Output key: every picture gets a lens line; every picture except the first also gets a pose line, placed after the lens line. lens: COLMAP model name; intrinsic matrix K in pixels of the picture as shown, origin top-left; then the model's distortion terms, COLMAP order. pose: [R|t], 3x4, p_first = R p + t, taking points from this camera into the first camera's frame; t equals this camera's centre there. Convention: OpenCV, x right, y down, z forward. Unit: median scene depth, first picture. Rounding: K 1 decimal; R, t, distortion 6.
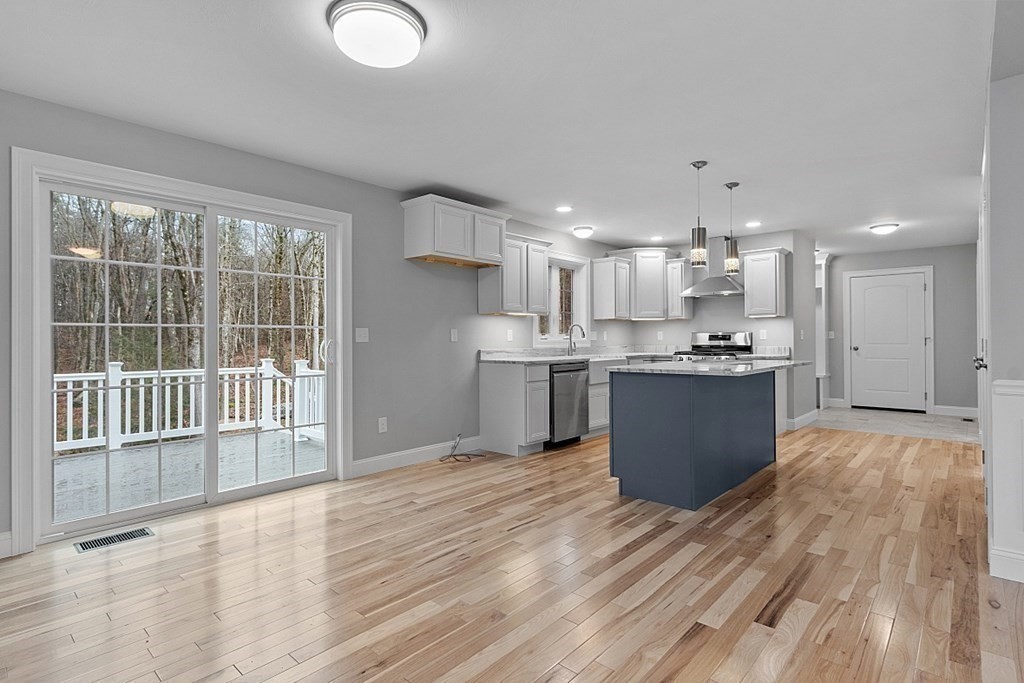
lens RADIAL K [[513.1, 0, 512.0], [0, 513.1, 341.5], [0, 0, 1]] dist [-0.000103, 0.000104]
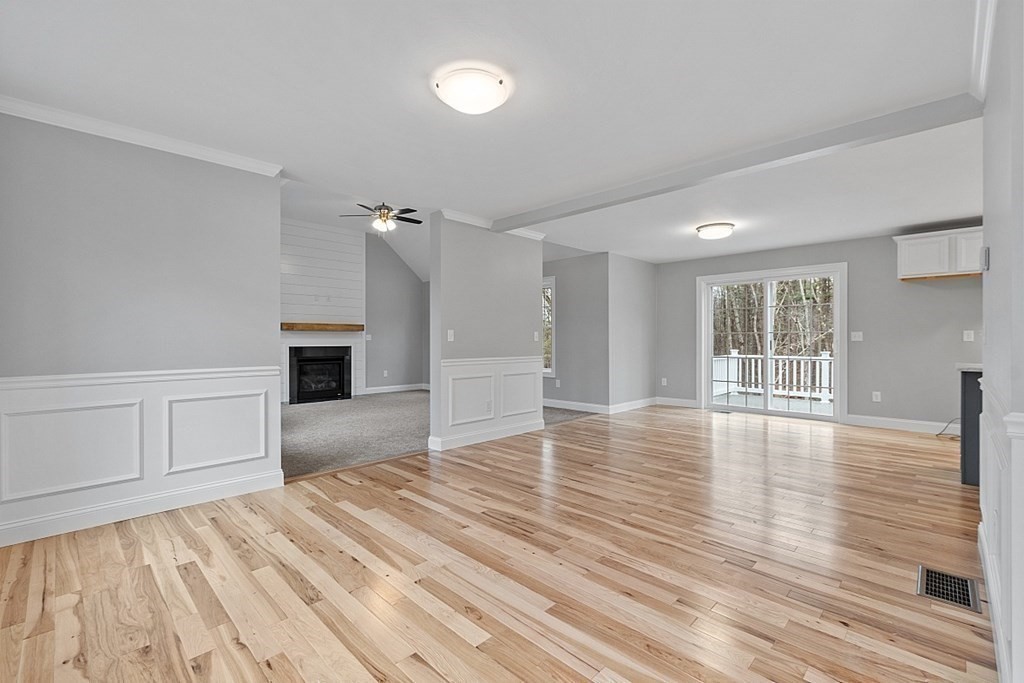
lens RADIAL K [[445.8, 0, 507.4], [0, 445.8, 336.3], [0, 0, 1]] dist [0.000442, 0.000013]
pose [[-0.060378, -0.006420, -0.998155, 1.181153], [-0.003601, 0.999974, -0.006213, -0.000466], [0.998169, 0.003219, -0.060400, 0.005799]]
